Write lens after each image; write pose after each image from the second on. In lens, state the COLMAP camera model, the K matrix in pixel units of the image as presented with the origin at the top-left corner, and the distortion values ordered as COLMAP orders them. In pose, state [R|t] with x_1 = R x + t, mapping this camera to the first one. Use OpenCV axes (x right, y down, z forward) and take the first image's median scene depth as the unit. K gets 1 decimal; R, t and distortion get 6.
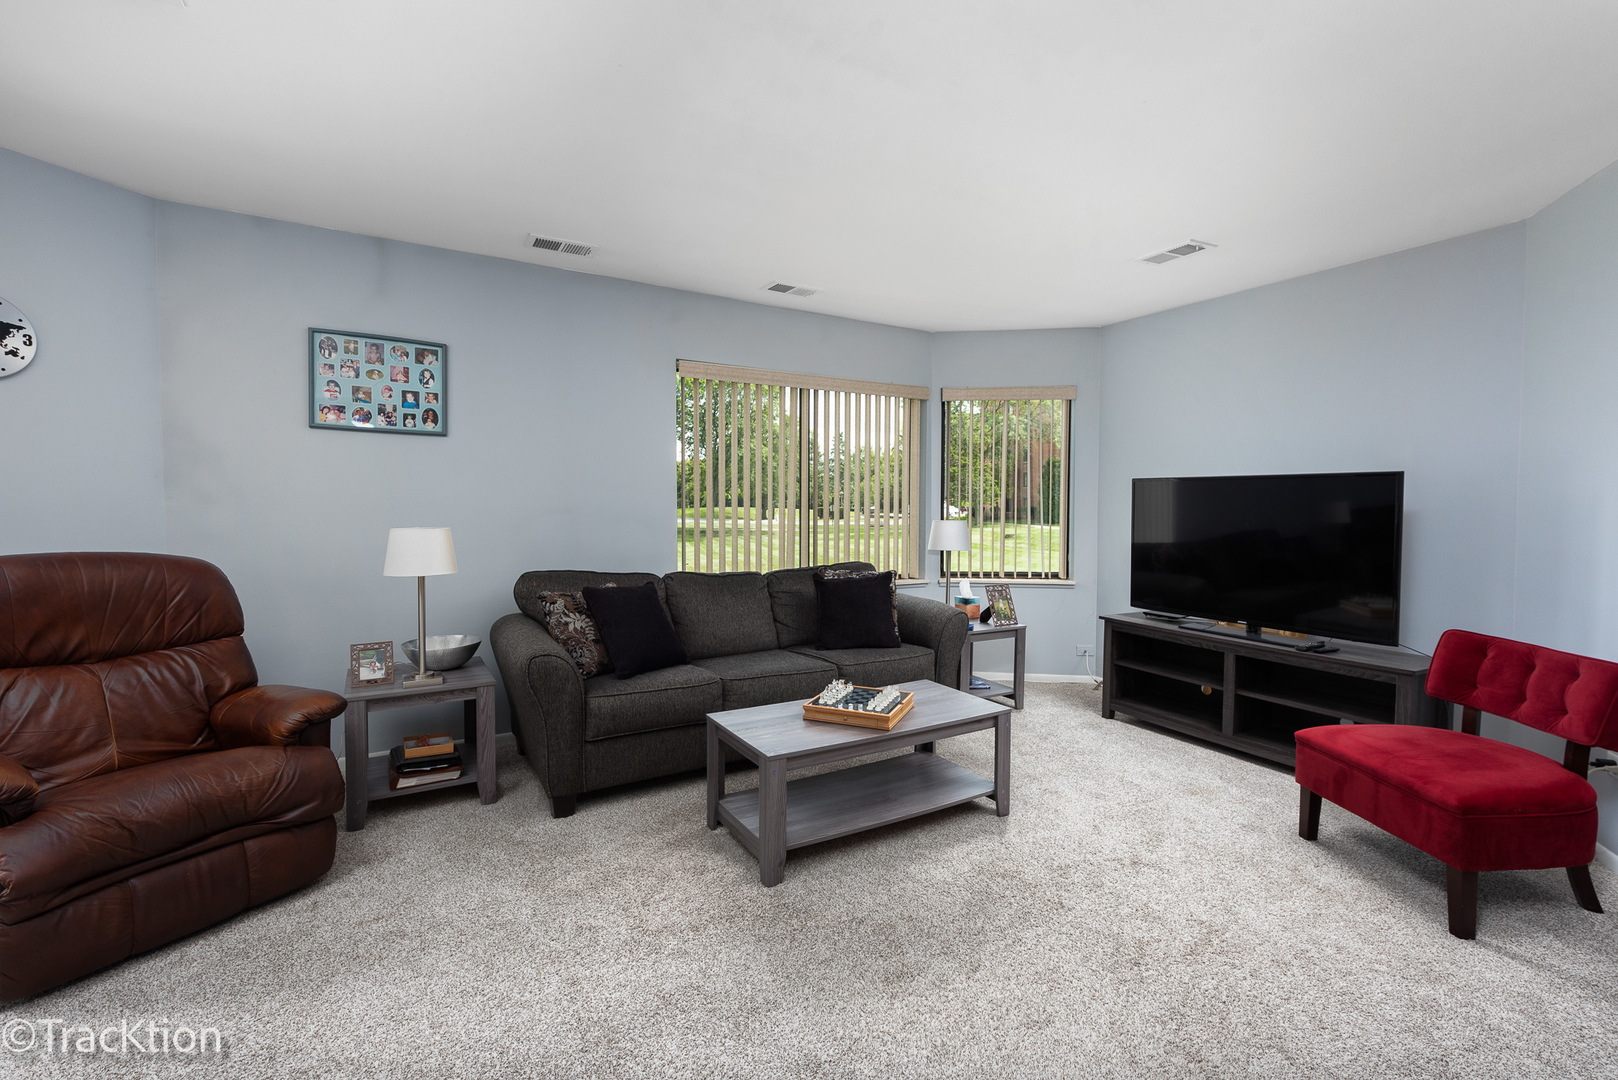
lens RADIAL K [[728.0, 0, 818.0], [0, 728.0, 521.8], [0, 0, 1]] dist [0.011186, -0.000674]
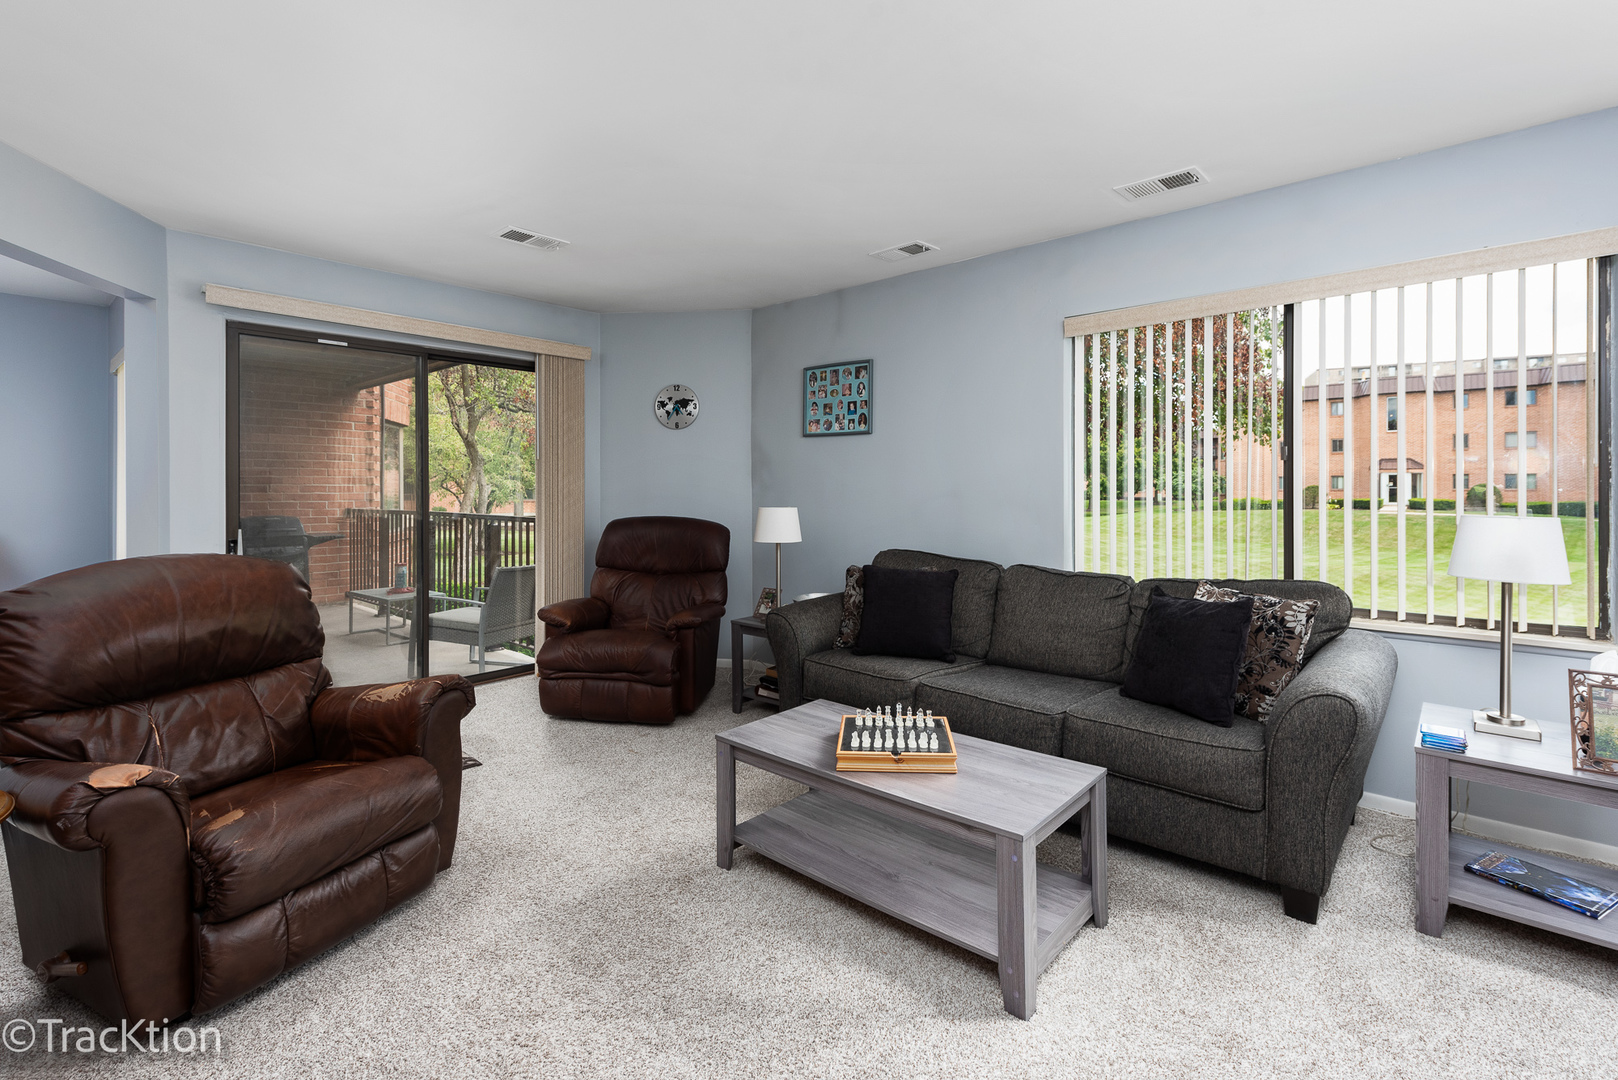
lens RADIAL K [[746.3, 0, 819.1], [0, 746.3, 486.9], [0, 0, 1]] dist [0.033501, -0.000068]
pose [[0.295114, -0.007204, -0.955435, 0.686173], [-0.013847, 0.999834, -0.011816, -0.012717], [0.955362, 0.016717, 0.294965, 0.568210]]
